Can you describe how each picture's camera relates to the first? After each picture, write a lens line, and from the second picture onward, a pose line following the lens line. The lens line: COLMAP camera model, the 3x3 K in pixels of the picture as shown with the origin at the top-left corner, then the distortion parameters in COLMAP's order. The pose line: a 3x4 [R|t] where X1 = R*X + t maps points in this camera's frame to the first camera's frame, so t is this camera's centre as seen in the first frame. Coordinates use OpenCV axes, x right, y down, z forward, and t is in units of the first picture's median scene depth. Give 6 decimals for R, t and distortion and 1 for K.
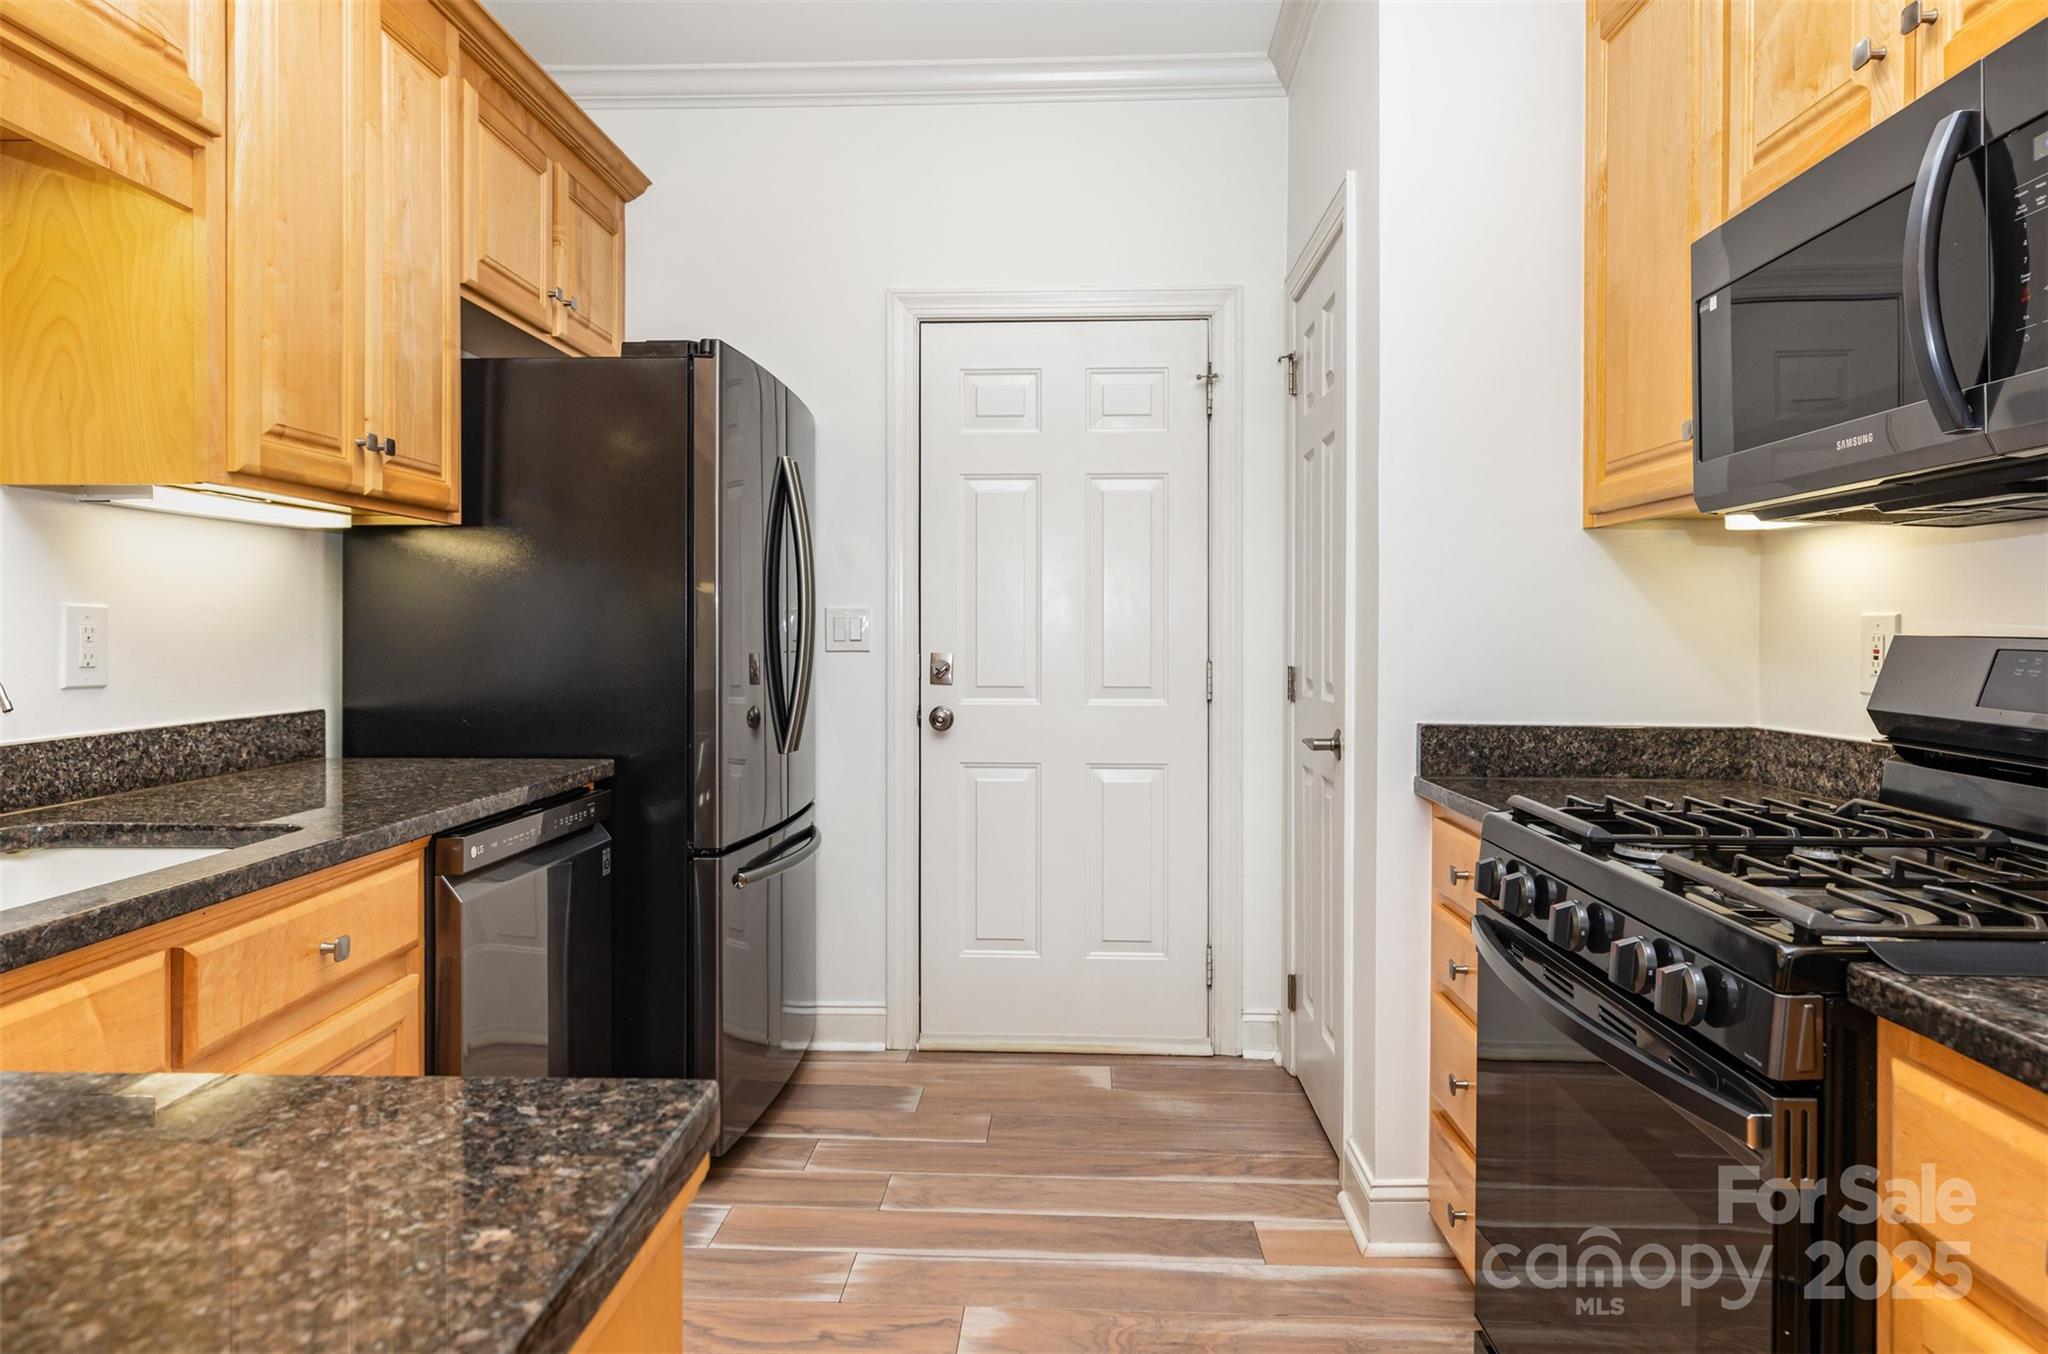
lens RADIAL K [[1274.7, 0, 1019.5], [0, 1274.7, 657.3], [0, 0, 1]] dist [0.000173, 0.003189]
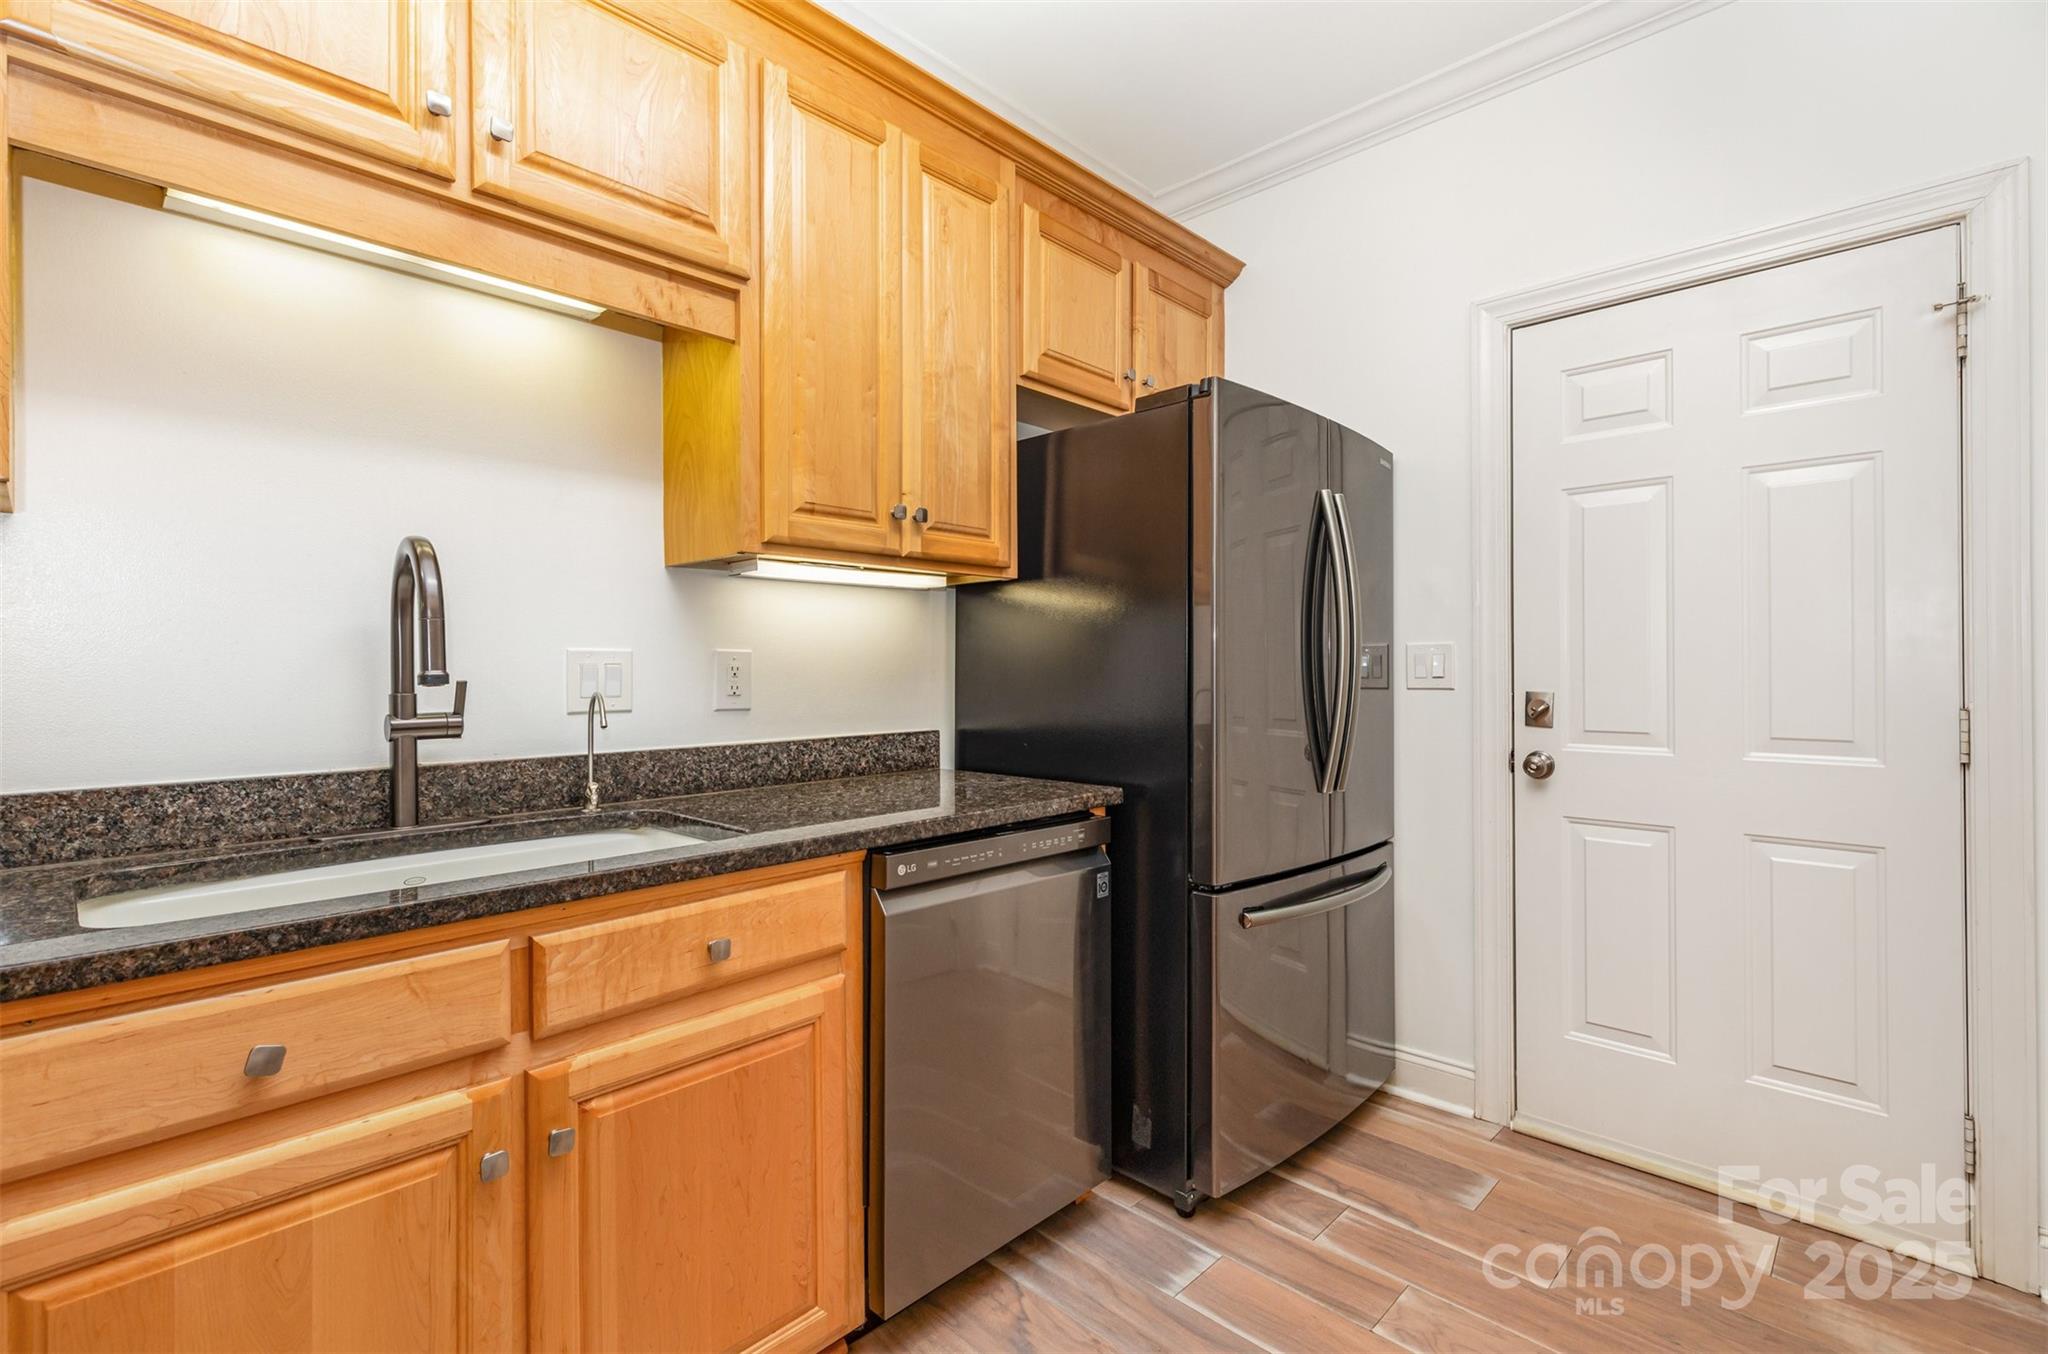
lens RADIAL K [[929.4, 0, 1021.7], [0, 929.4, 671.2], [0, 0, 1]] dist [0.004270, -0.000410]
pose [[0.745899, -0.001579, -0.666057, 0.138217], [-0.010887, 0.999835, -0.014563, -0.005637], [0.665970, 0.018114, 0.745759, 0.361563]]
